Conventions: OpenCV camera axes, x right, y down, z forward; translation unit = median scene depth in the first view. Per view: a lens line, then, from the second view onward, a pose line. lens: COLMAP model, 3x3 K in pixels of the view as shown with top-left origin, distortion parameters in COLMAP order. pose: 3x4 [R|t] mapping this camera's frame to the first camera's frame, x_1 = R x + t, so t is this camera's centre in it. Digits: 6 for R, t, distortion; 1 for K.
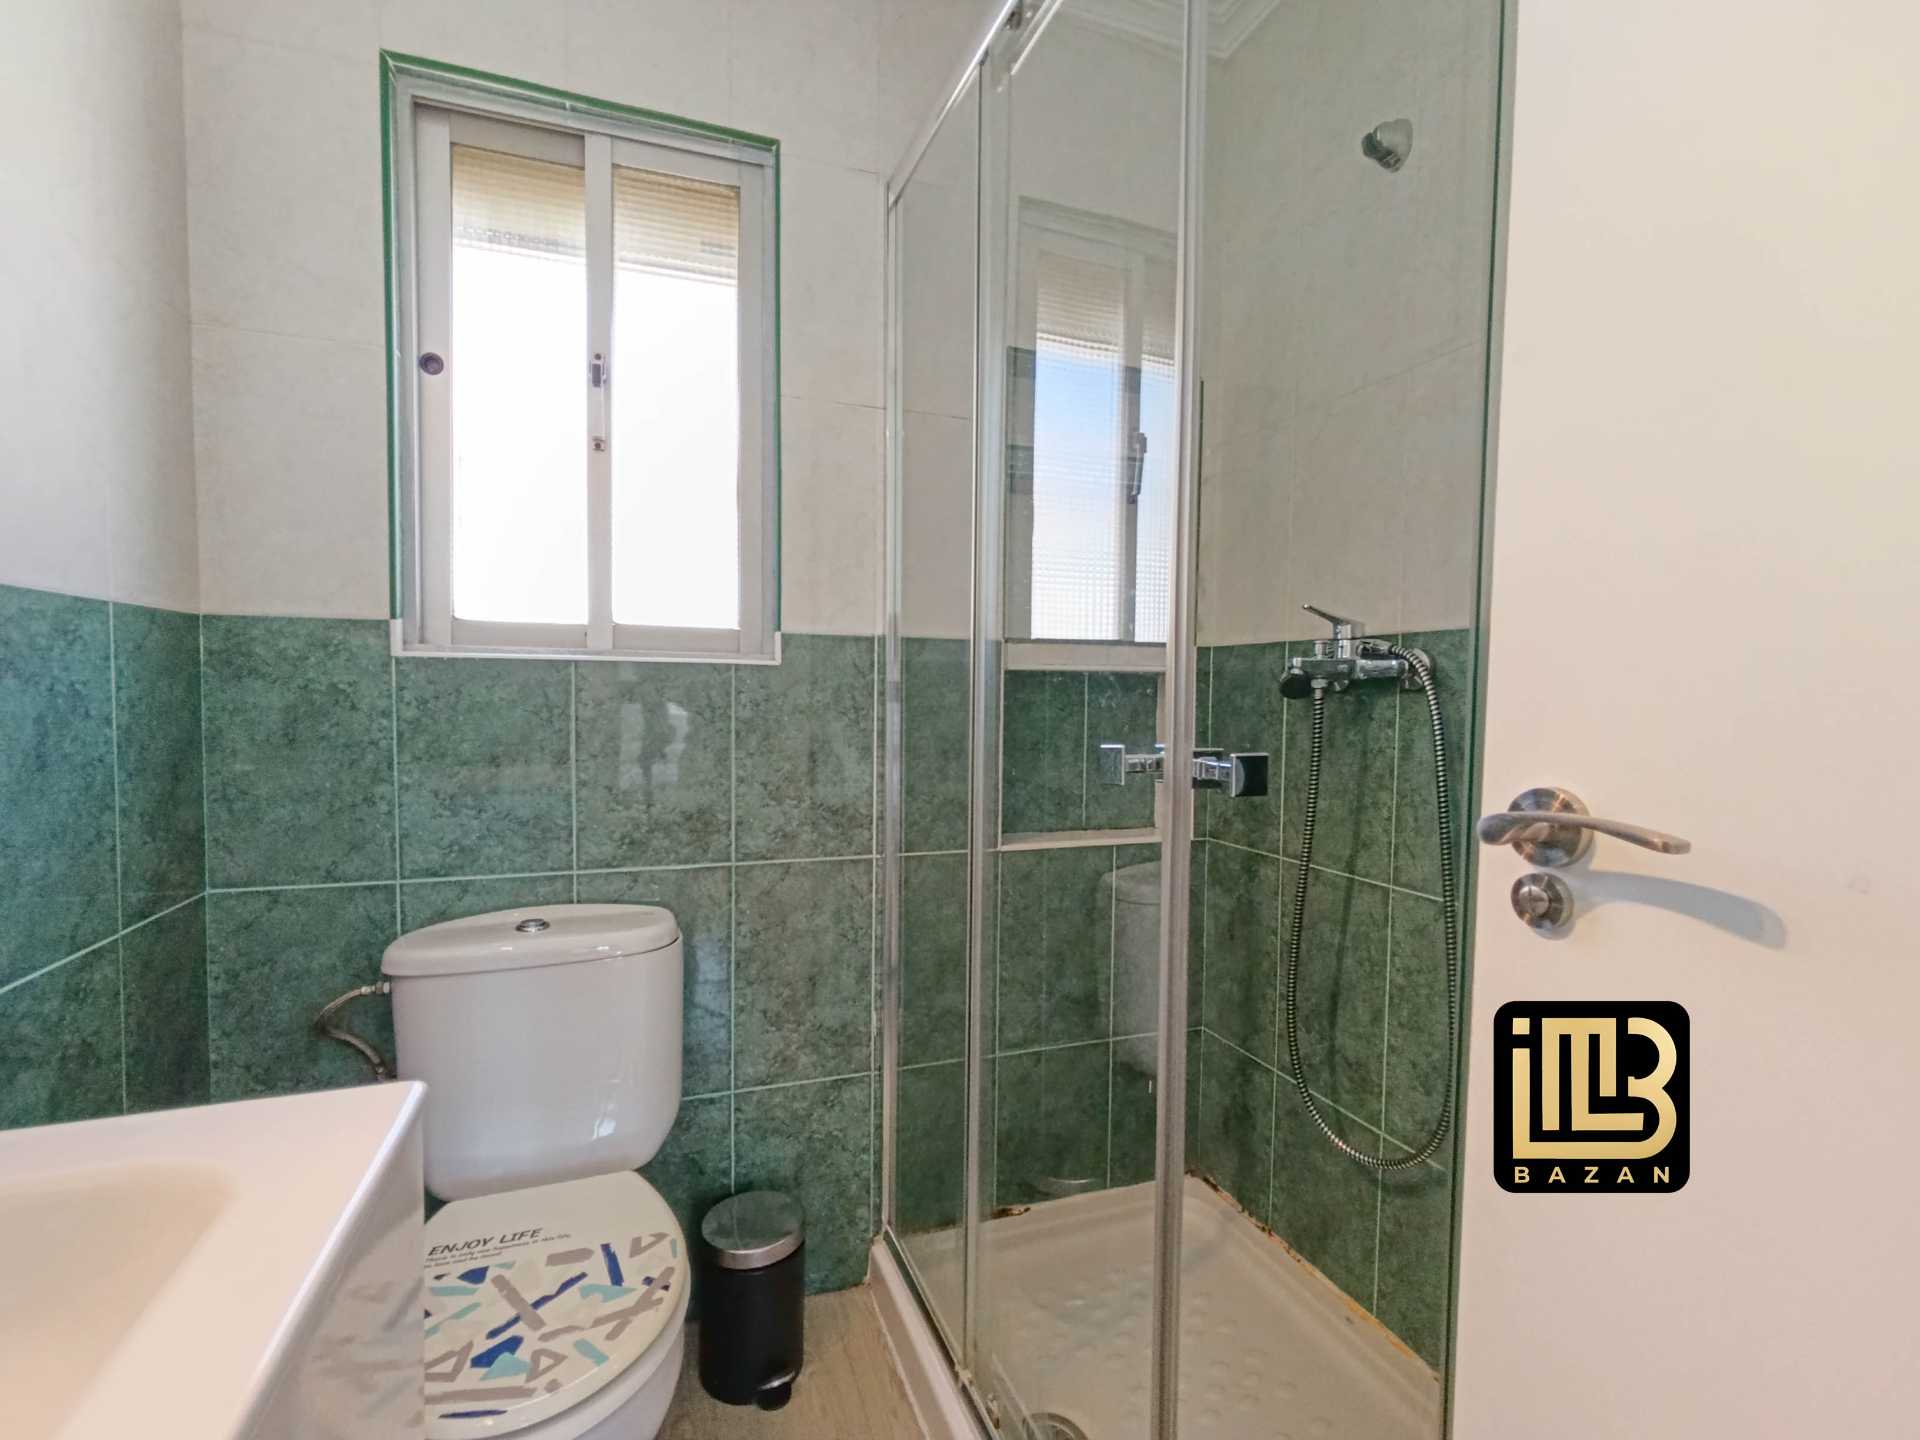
lens RADIAL K [[882.1, 0, 945.4], [0, 882.1, 733.4], [0, 0, 1]] dist [0.004193, -0.000084]
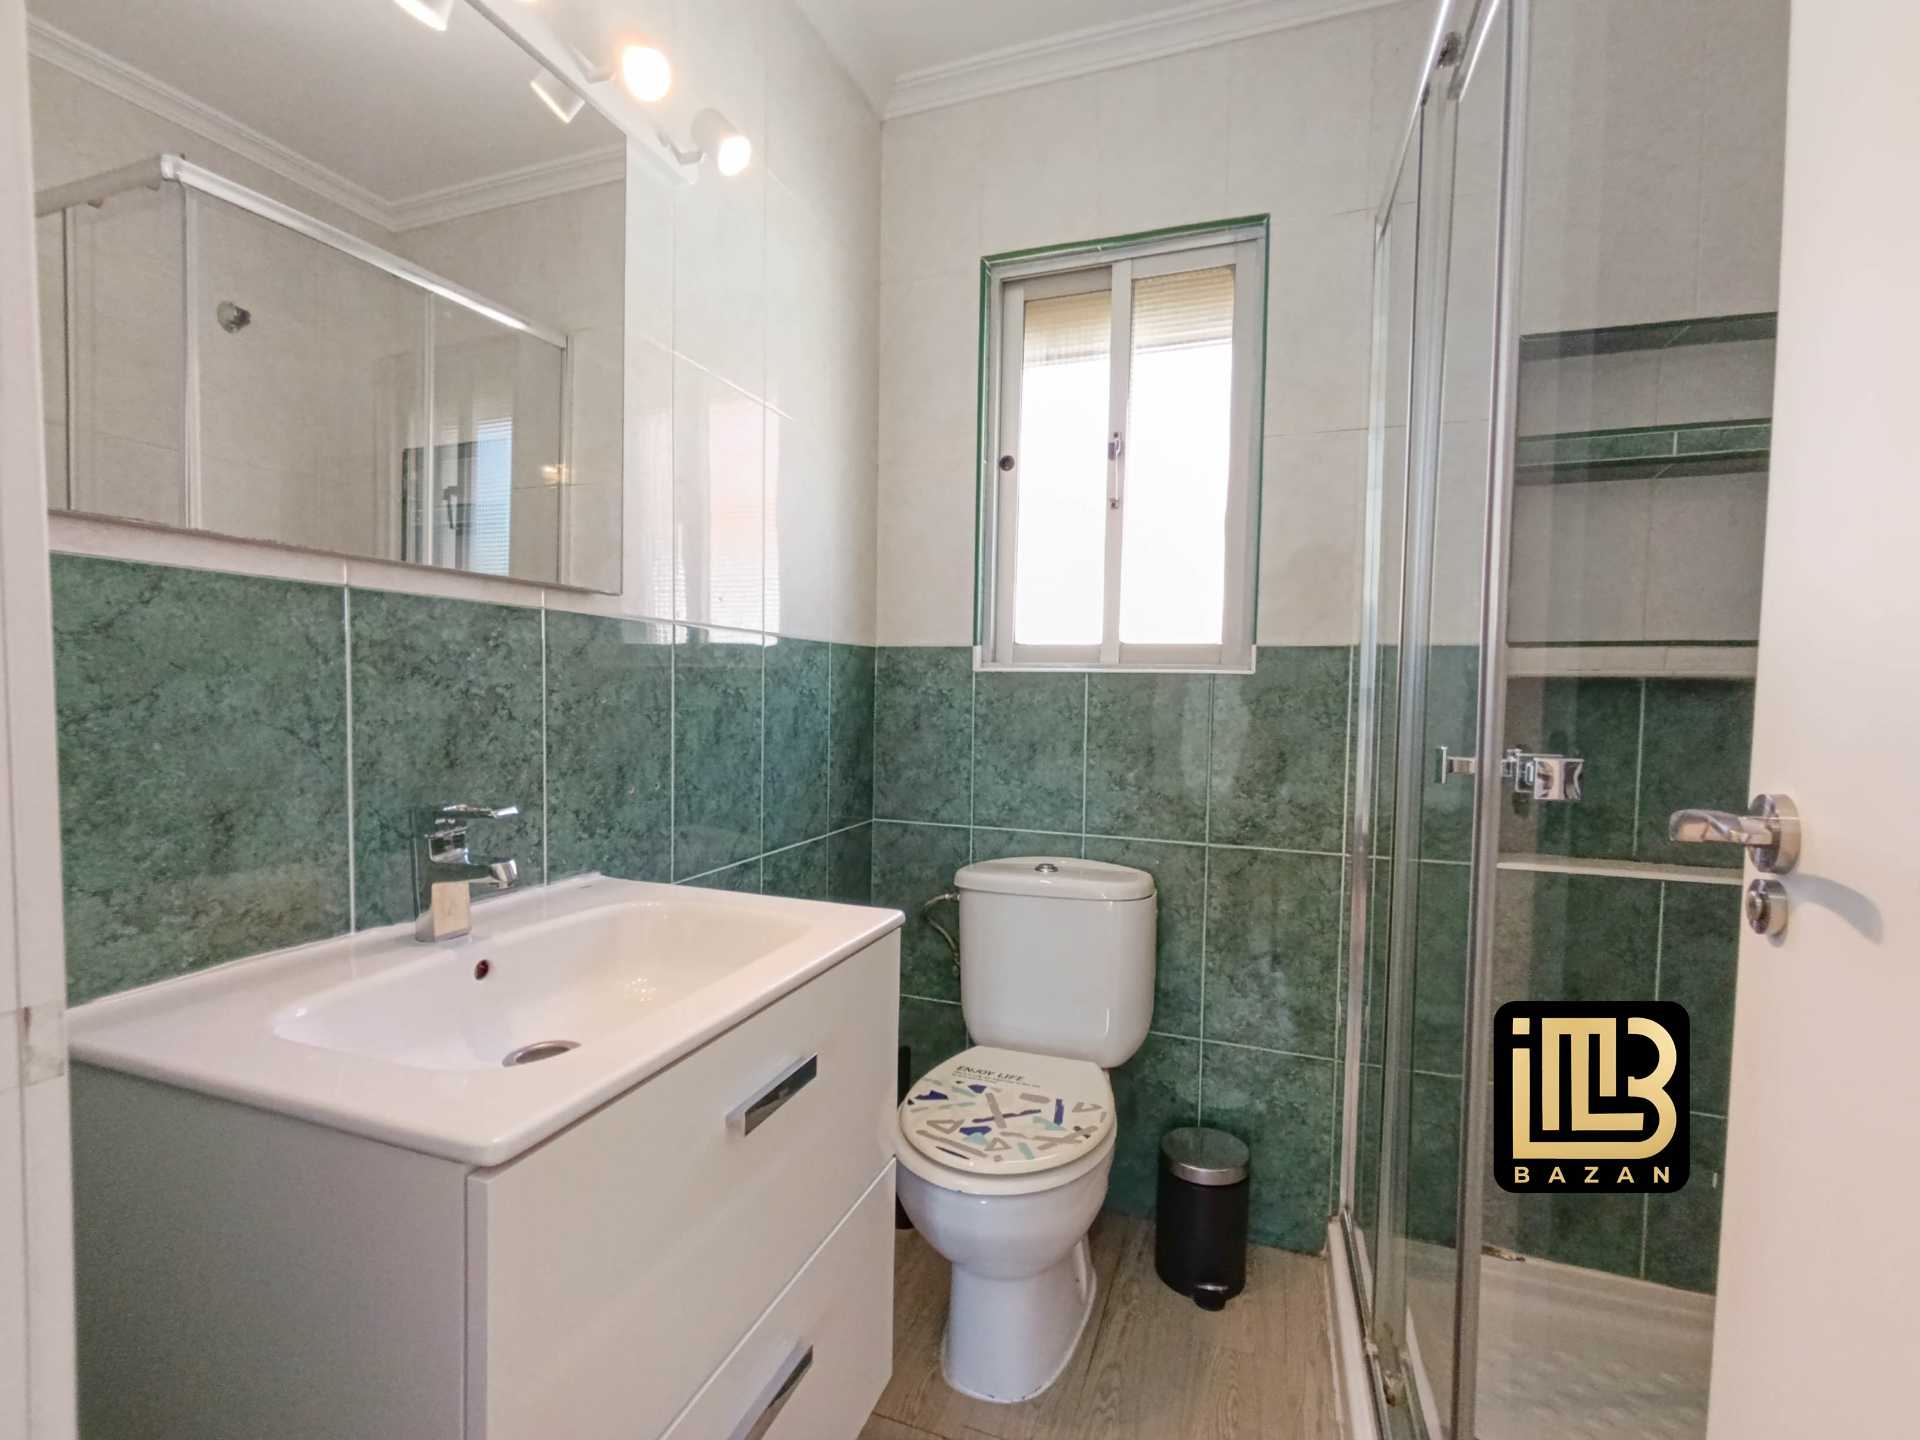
lens RADIAL K [[882.1, 0, 945.4], [0, 882.1, 733.4], [0, 0, 1]] dist [0.004193, -0.000084]
pose [[0.769148, 0.033916, -0.638170, 0.258052], [-0.038432, 0.999238, 0.006785, 0.006621], [0.637914, 0.019308, 0.769865, -0.137581]]
